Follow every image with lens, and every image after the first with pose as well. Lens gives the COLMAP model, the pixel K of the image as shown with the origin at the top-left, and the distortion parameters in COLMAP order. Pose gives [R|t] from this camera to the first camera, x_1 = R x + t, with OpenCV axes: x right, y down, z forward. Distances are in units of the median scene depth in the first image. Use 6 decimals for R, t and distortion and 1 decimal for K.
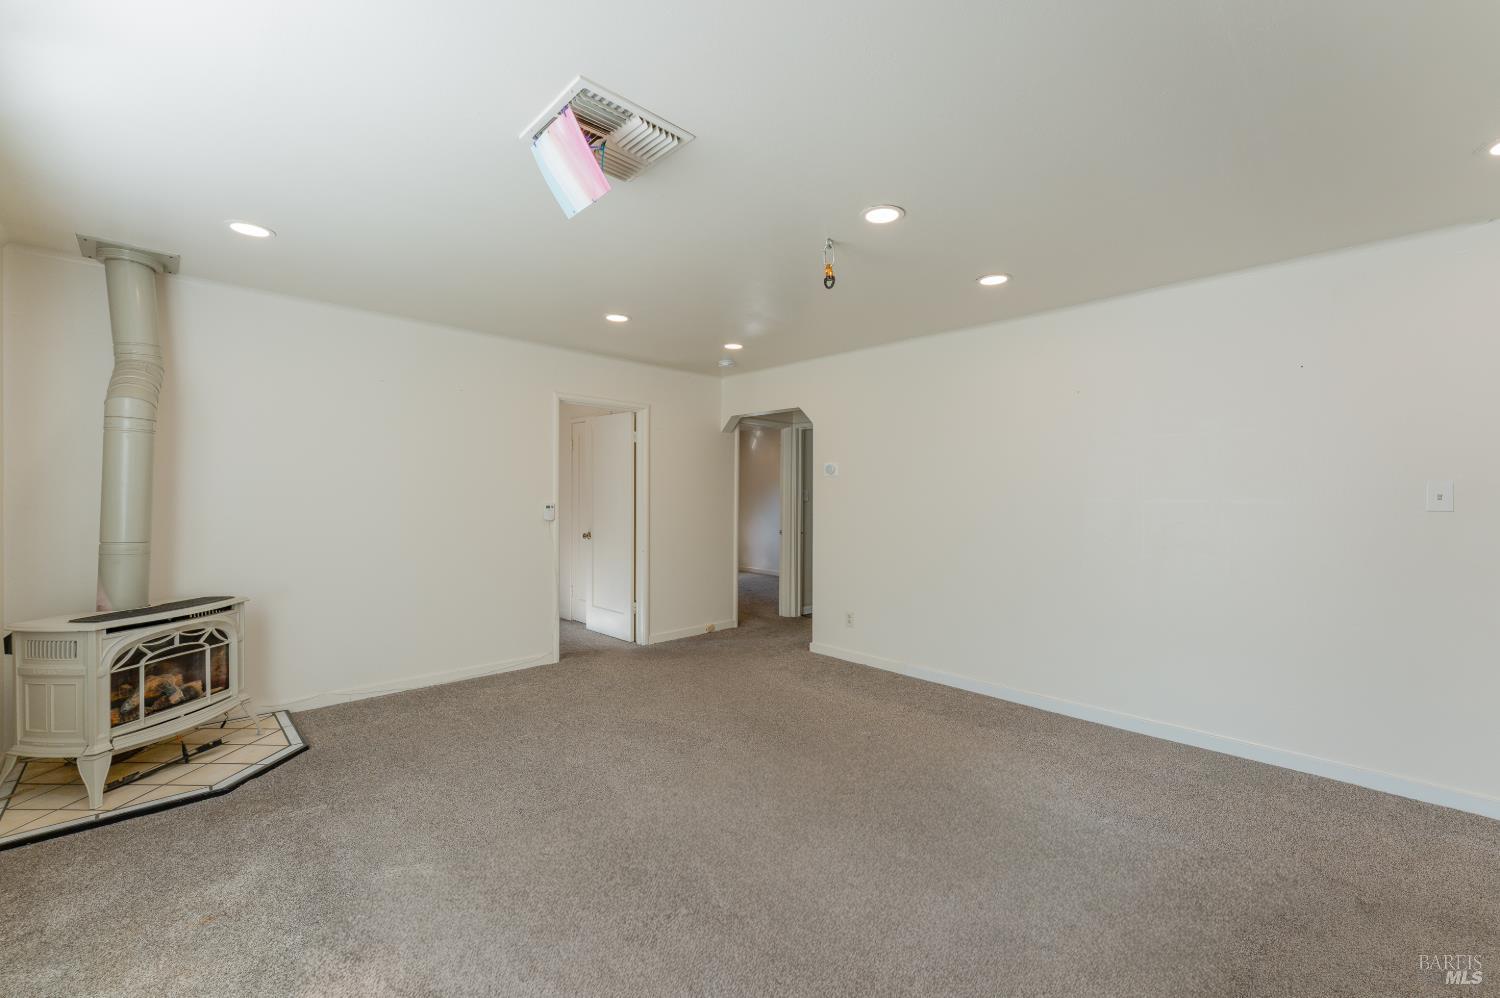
lens RADIAL K [[611.5, 0, 757.6], [0, 611.5, 499.3], [0, 0, 1]] dist [0.011568, -0.000101]
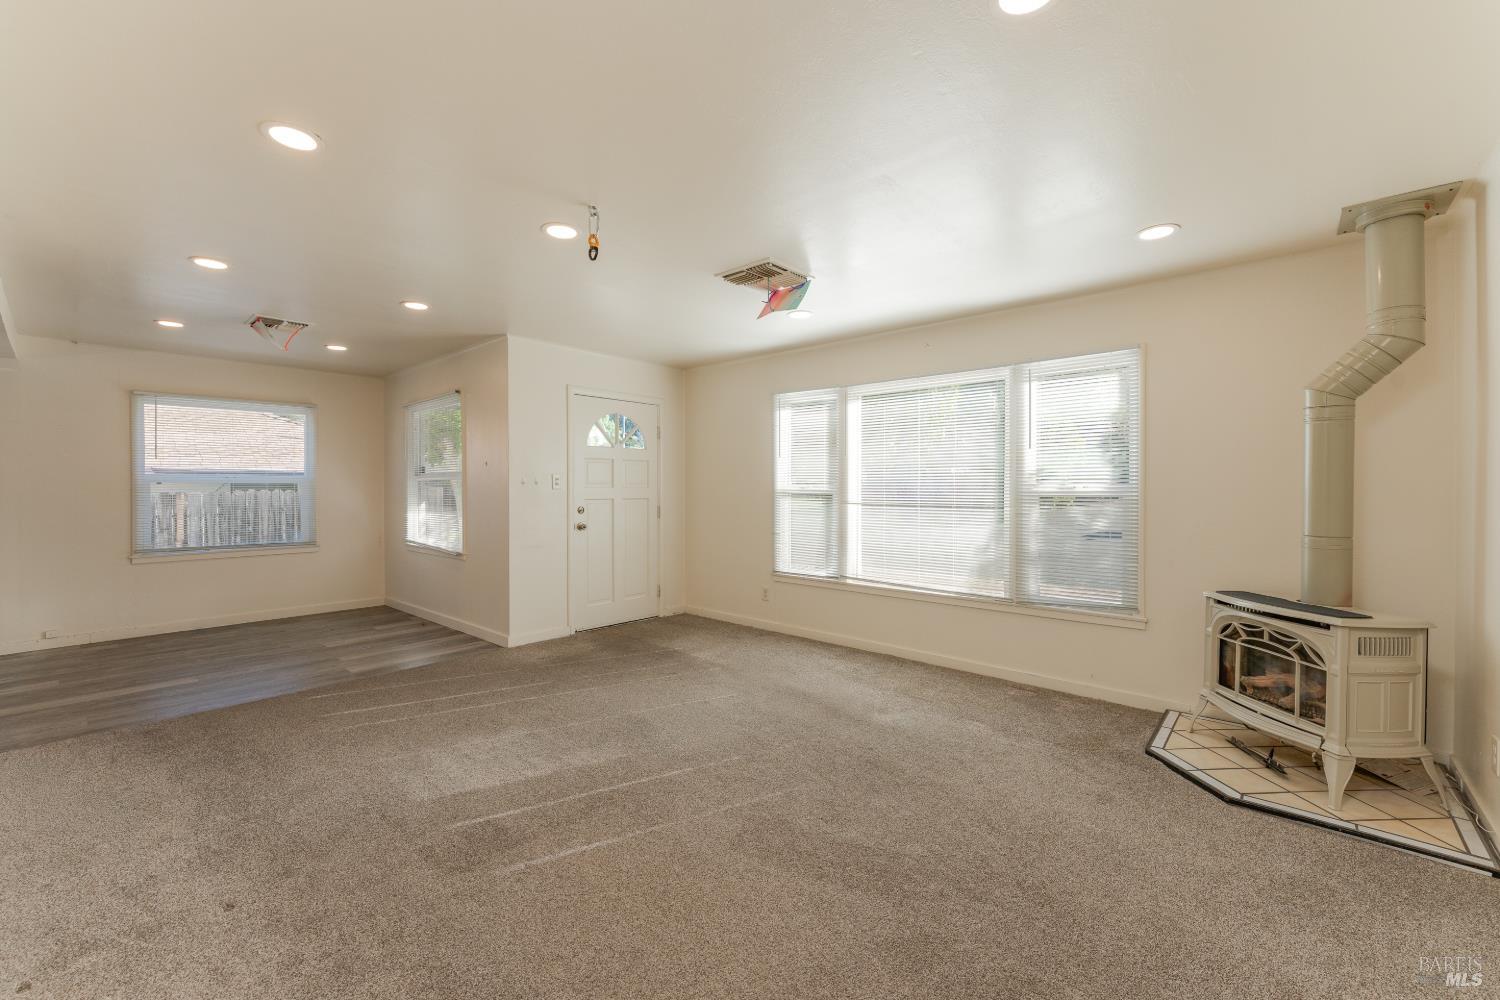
lens RADIAL K [[603.5, 0, 740.9], [0, 603.5, 491.9], [0, 0, 1]] dist [-0.009183, 0.000470]
pose [[-0.998108, -0.008425, -0.060905, -0.053550], [-0.008812, 0.999943, 0.006092, 0.003454], [0.060850, 0.006617, -0.998125, 1.853781]]
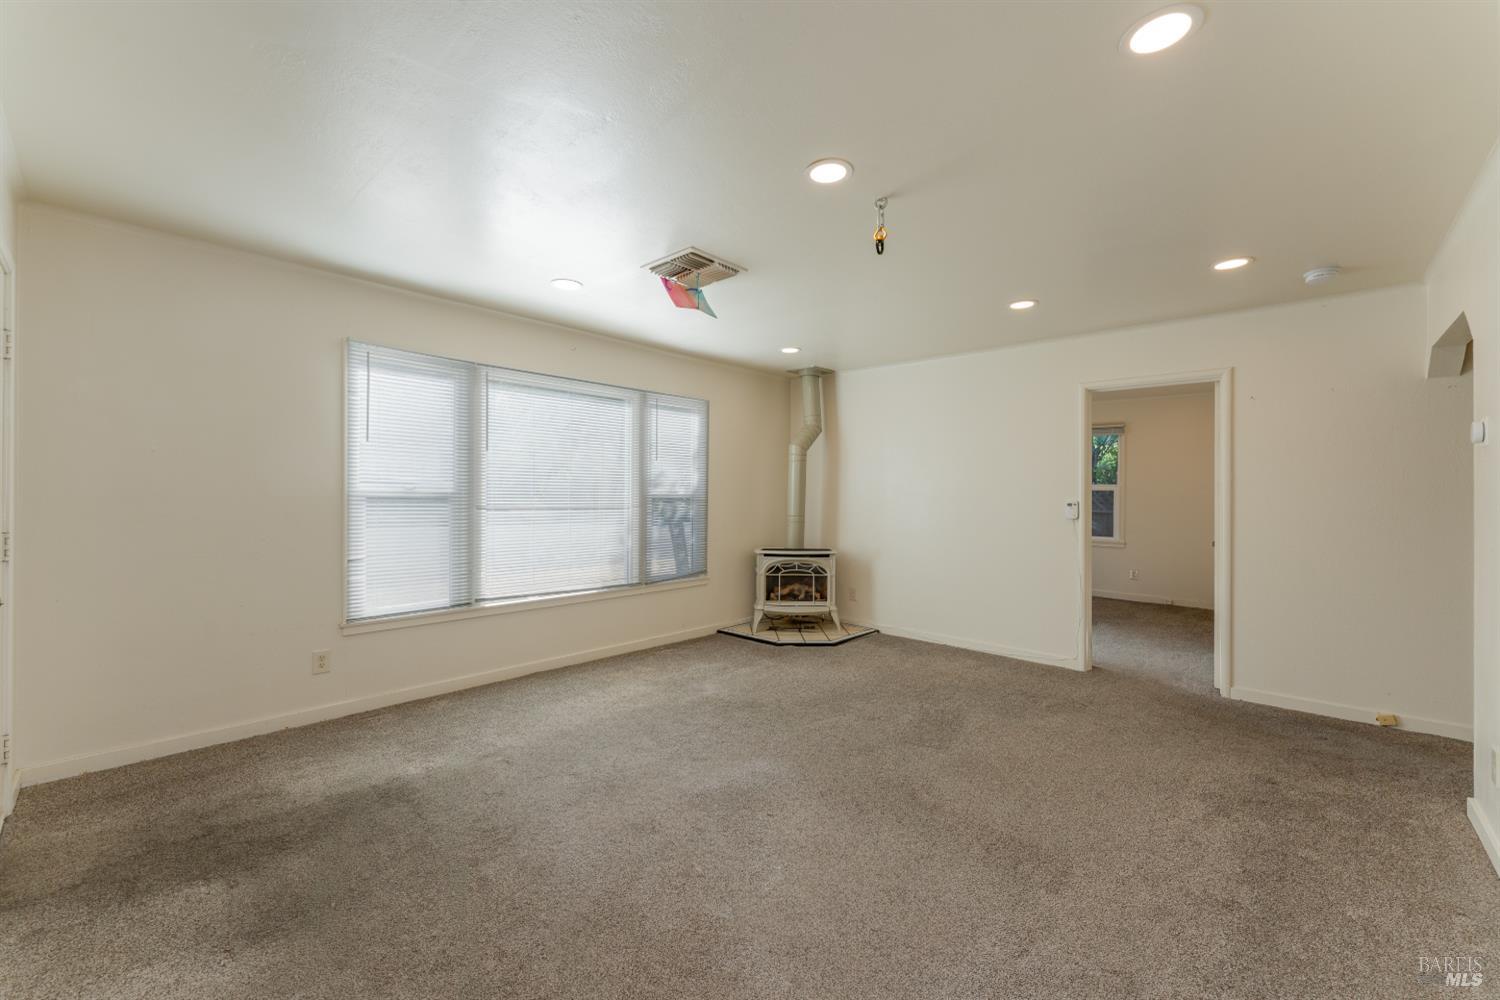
lens RADIAL K [[603.5, 0, 754.1], [0, 603.5, 495.4], [0, 0, 1]] dist [-0.009183, 0.000470]
pose [[0.060418, -0.003694, -0.998166, 0.933271], [-0.011385, 0.999926, -0.004390, 0.012351], [0.998108, 0.011629, 0.060372, 0.734515]]
